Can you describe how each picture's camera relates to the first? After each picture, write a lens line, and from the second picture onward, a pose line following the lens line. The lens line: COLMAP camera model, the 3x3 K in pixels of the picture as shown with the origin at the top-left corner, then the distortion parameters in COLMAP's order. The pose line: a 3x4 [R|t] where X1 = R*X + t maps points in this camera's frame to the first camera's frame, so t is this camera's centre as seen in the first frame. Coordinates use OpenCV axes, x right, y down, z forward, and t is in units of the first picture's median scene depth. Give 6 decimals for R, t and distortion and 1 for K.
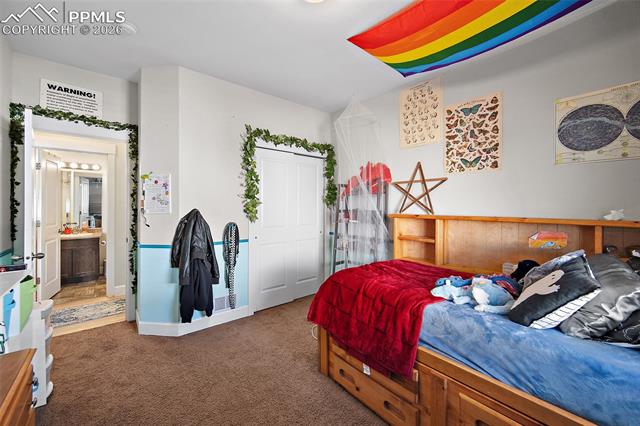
lens RADIAL K [[250.5, 0, 323.4], [0, 250.5, 209.5], [0, 0, 1]] dist [-0.001288, -0.000197]
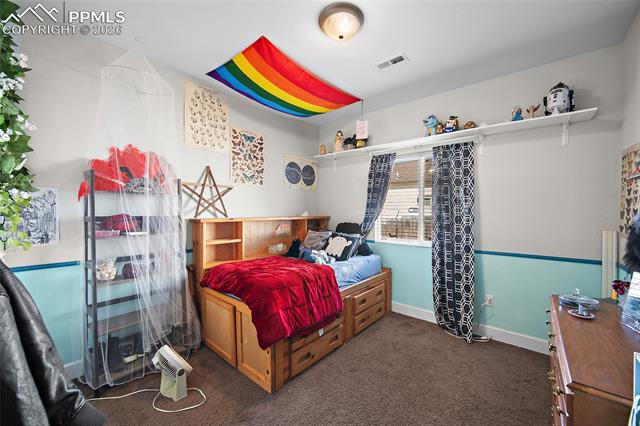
lens RADIAL K [[252.5, 0, 319.9], [0, 252.5, 215.6], [0, 0, 1]] dist [0.000104, -0.000017]
pose [[-0.151566, -0.019206, 0.988260, -0.789621], [0.011893, 0.999703, 0.021252, -0.009659], [-0.988376, 0.014975, -0.151293, 0.821840]]
